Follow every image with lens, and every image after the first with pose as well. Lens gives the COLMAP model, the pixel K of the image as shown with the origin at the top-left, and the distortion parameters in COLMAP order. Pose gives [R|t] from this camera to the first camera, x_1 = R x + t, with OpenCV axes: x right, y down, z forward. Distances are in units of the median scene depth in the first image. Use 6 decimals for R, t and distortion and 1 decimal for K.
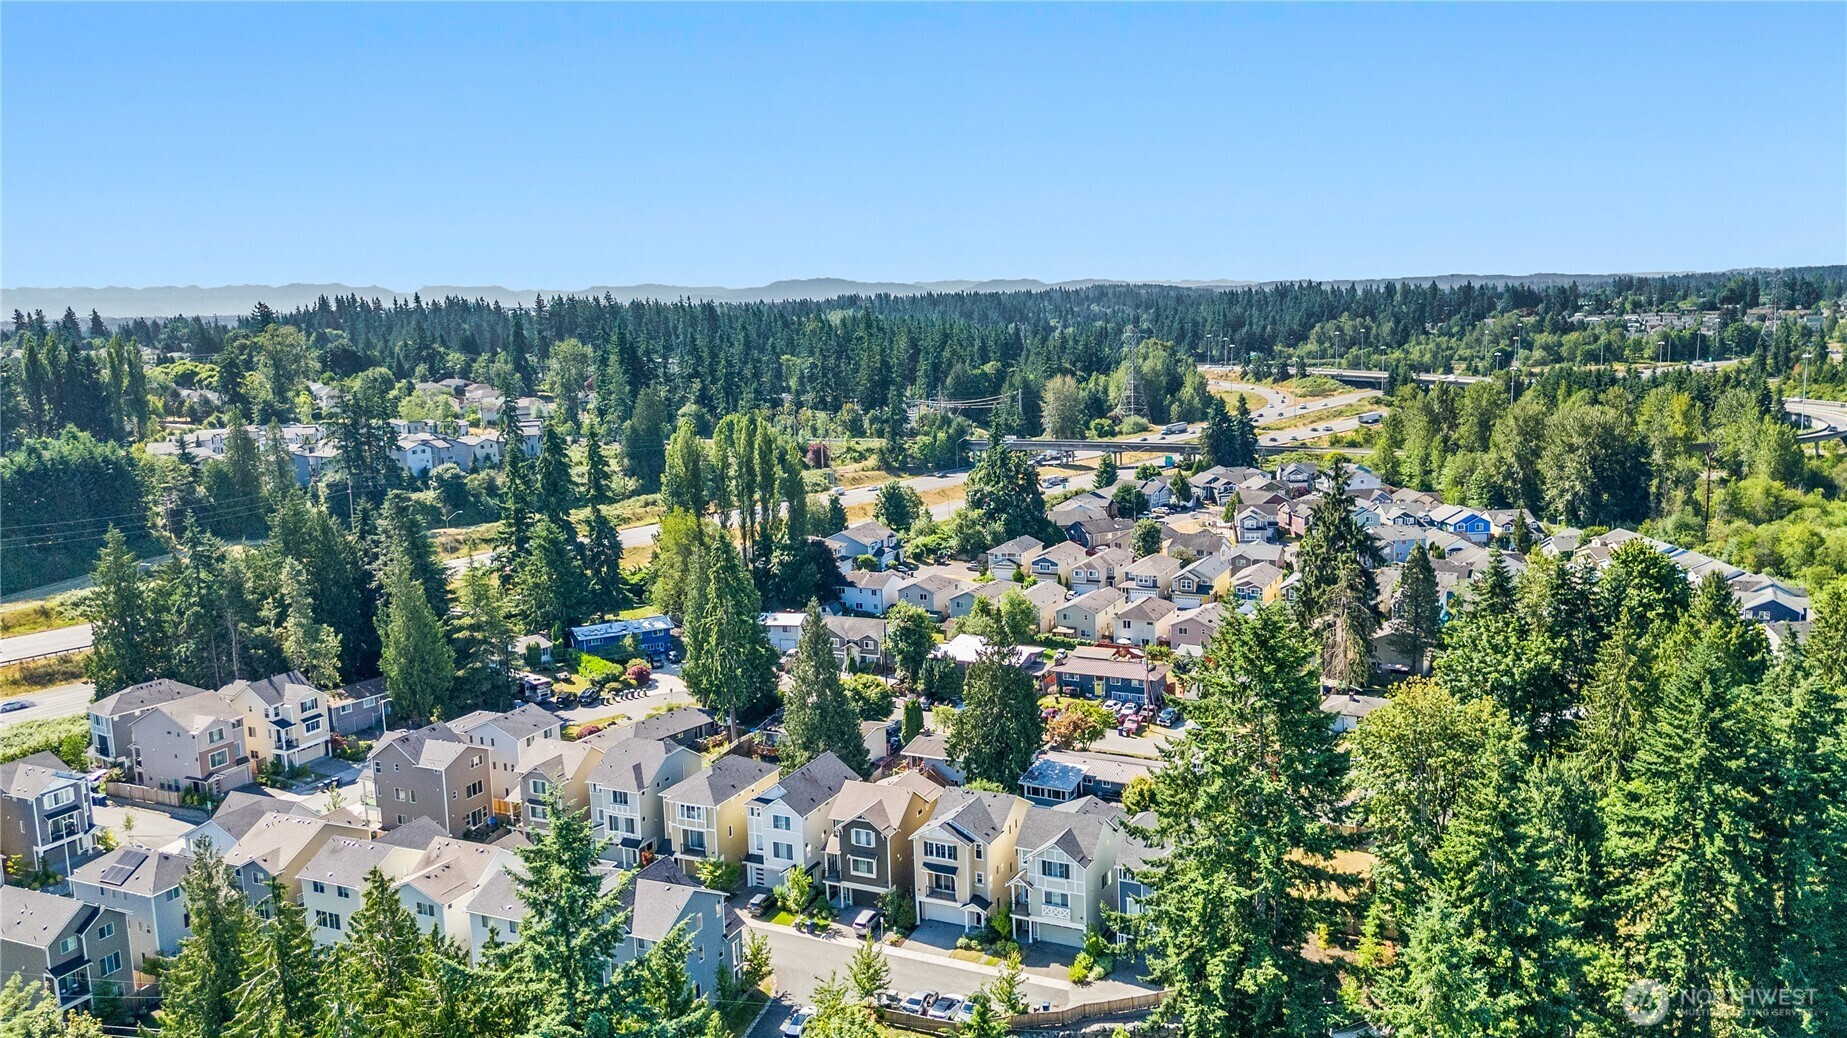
lens RADIAL K [[1497.3, 0, 923.5], [0, 1497.3, 519.0], [0, 0, 1]] dist [0.169483, -0.419031]
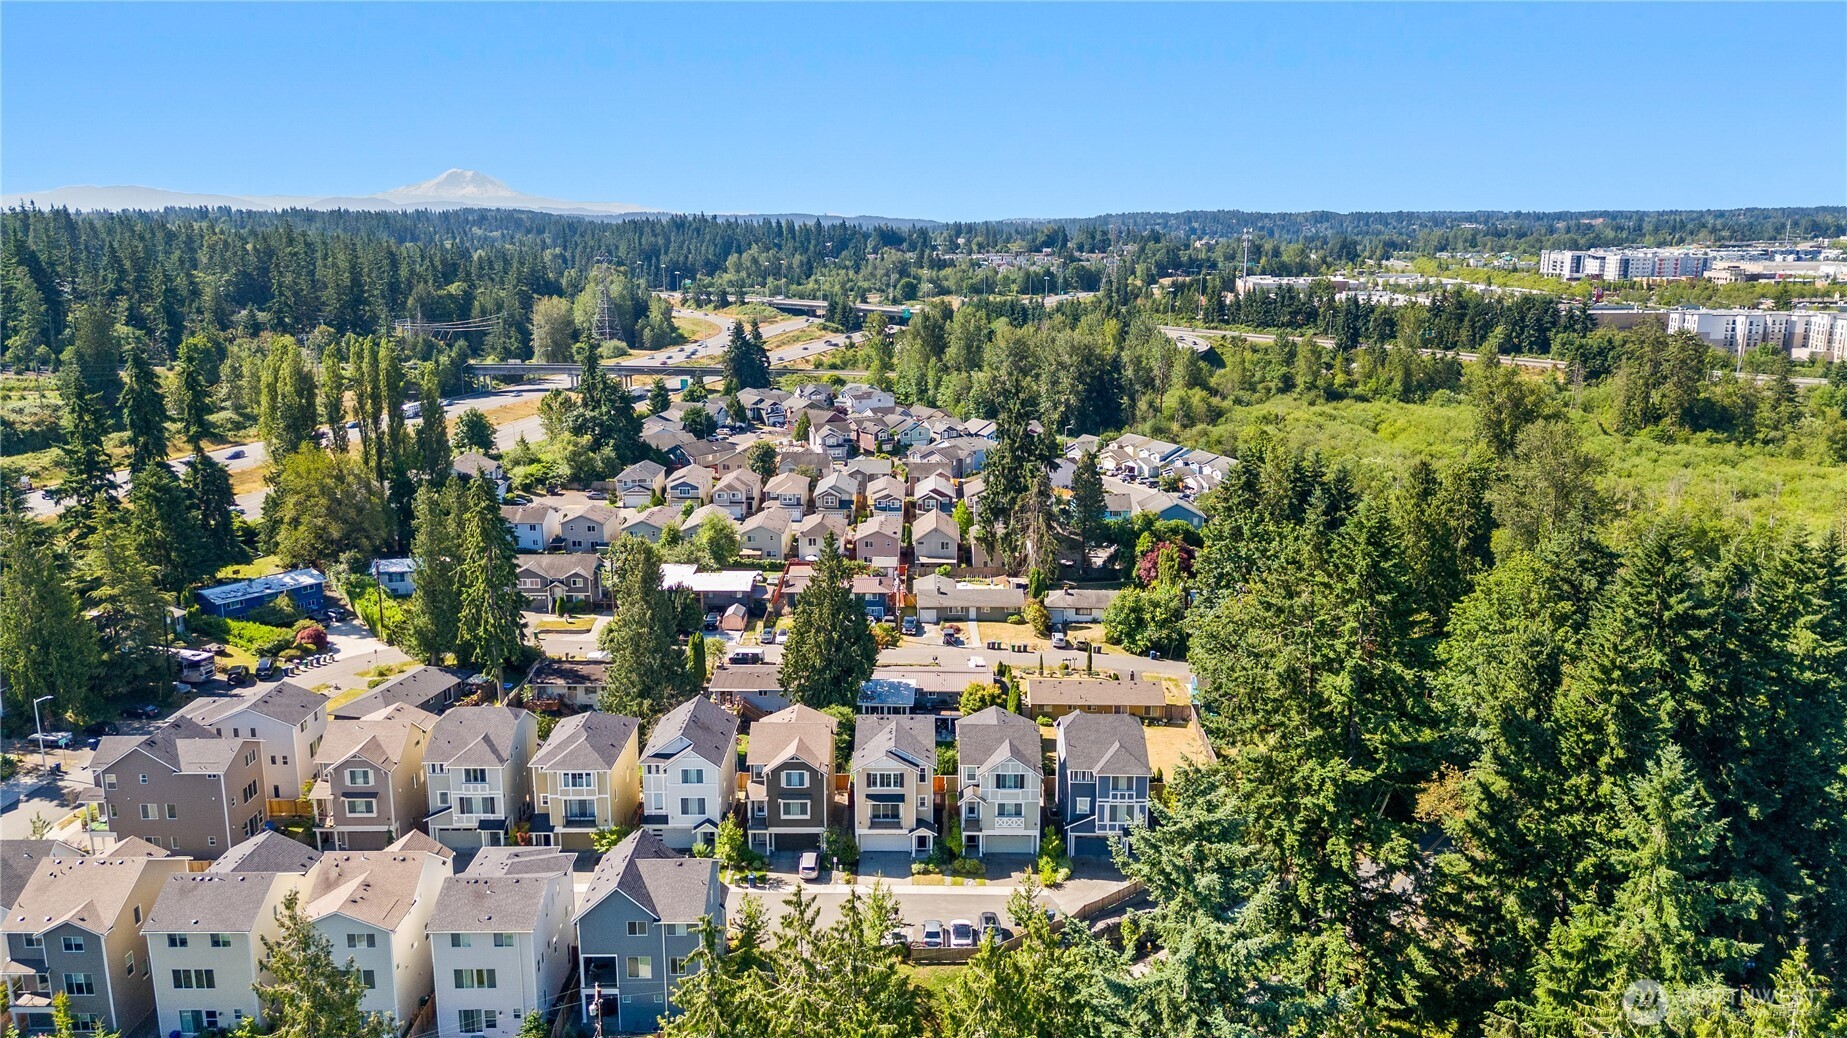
lens RADIAL K [[1410.8, 0, 923.5], [0, 1410.8, 519.0], [0, 0, 1]] dist [0.127322, -0.193255]
pose [[0.893119, -0.060551, 0.445725, -0.307781], [0.036177, 0.997358, 0.063000, -0.004388], [-0.448362, -0.040142, 0.892950, 0.150270]]
